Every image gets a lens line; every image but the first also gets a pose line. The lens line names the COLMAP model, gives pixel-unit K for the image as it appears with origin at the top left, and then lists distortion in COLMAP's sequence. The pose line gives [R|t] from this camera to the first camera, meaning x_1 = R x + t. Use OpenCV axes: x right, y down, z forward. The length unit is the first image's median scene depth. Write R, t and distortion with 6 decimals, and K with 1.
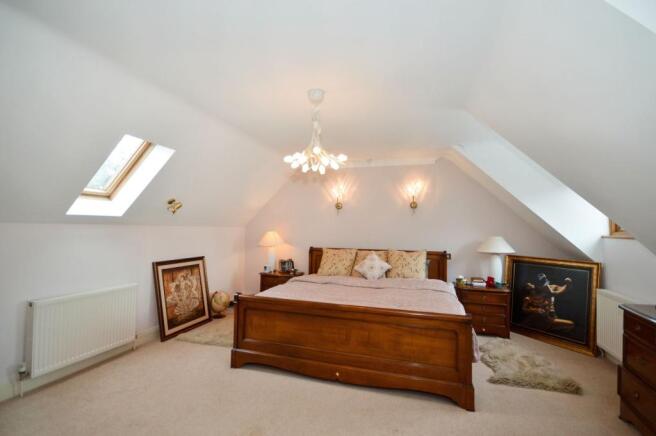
lens RADIAL K [[290.7, 0, 328.0], [0, 290.7, 218.0], [0, 0, 1]] dist [0.000137, 0.000121]
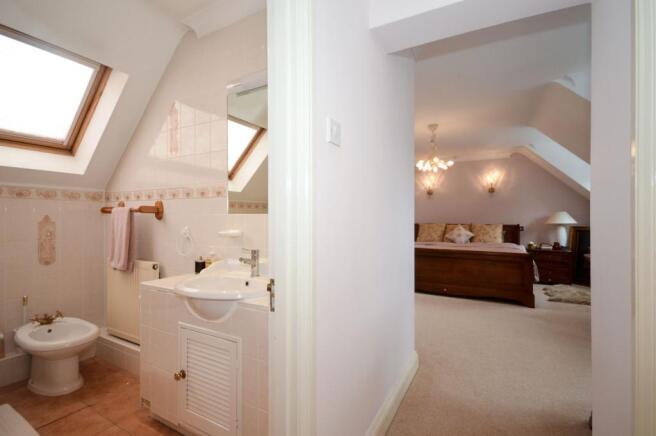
lens RADIAL K [[297.7, 0, 328.0], [0, 297.7, 218.0], [0, 0, 1]] dist [0.029111, 0.000027]
pose [[0.980756, -0.006193, -0.195141, -0.188823], [0.012194, 0.999488, 0.029566, 0.036600], [0.194858, -0.031377, 0.980329, -0.538589]]
